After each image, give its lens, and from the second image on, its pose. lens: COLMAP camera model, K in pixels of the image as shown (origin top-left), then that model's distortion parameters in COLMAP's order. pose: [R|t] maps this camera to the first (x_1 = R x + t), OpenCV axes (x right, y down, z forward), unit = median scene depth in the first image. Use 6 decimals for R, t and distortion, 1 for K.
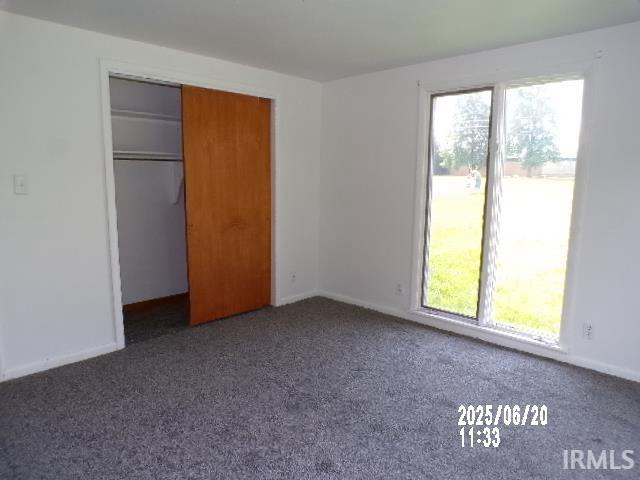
lens RADIAL K [[437.7, 0, 320.0], [0, 437.7, 240.0], [0, 0, 1]] dist [0.000247, 0.000272]
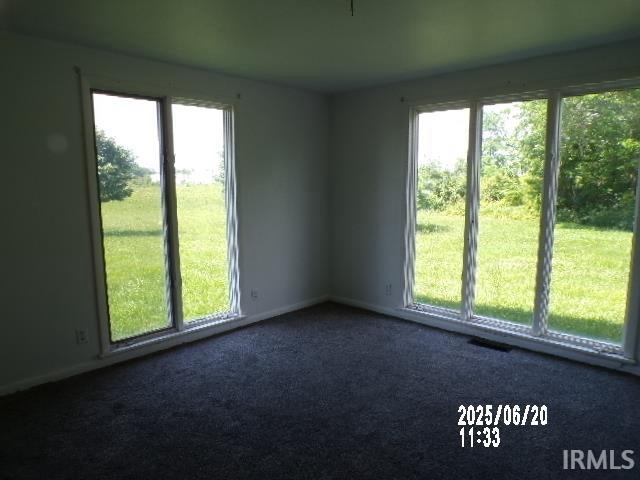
lens RADIAL K [[437.7, 0, 320.0], [0, 437.7, 240.0], [0, 0, 1]] dist [0.000247, 0.000272]
pose [[0.000850, -0.130063, 0.991505, -0.617280], [0.169795, 0.977127, 0.128031, -0.086762], [-0.985479, 0.168244, 0.022915, 0.618523]]
